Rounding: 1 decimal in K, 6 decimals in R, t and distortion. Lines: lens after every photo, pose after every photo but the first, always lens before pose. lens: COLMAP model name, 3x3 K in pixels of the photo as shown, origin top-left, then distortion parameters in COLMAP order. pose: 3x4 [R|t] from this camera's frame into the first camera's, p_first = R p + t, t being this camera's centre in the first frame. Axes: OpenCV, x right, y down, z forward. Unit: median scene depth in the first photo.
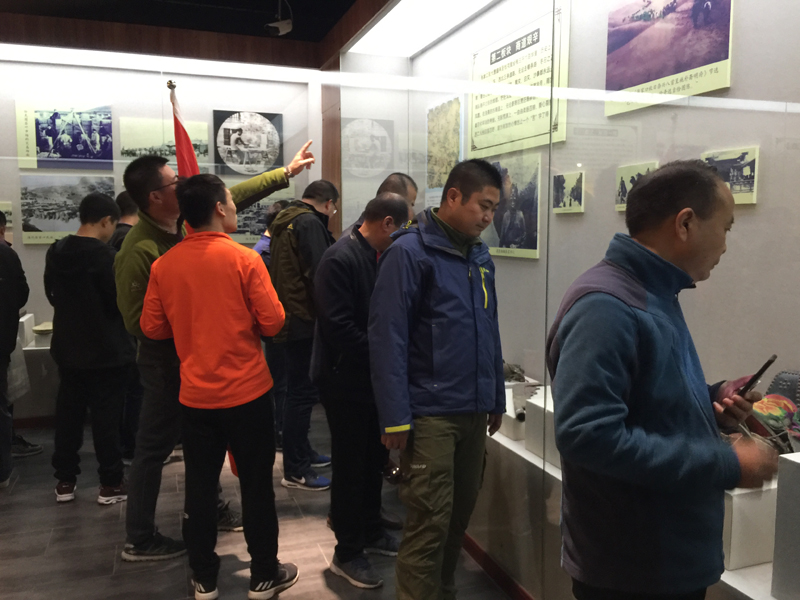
lens RADIAL K [[679.0, 0, 396.2], [0, 679.0, 294.2], [0, 0, 1]] dist [0.037369, -0.054204]
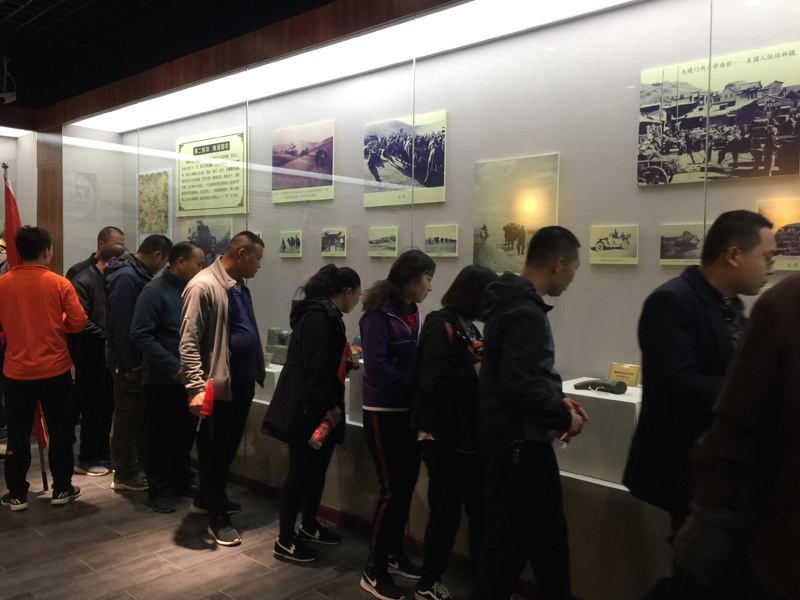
lens RADIAL K [[679.0, 0, 397.5], [0, 679.0, 297.4], [0, 0, 1]] dist [0.037369, -0.054204]
pose [[0.877863, -0.010541, 0.478796, -0.201560], [0.031323, 0.998881, -0.035438, 0.043050], [-0.477886, 0.046106, 0.877211, -0.543557]]
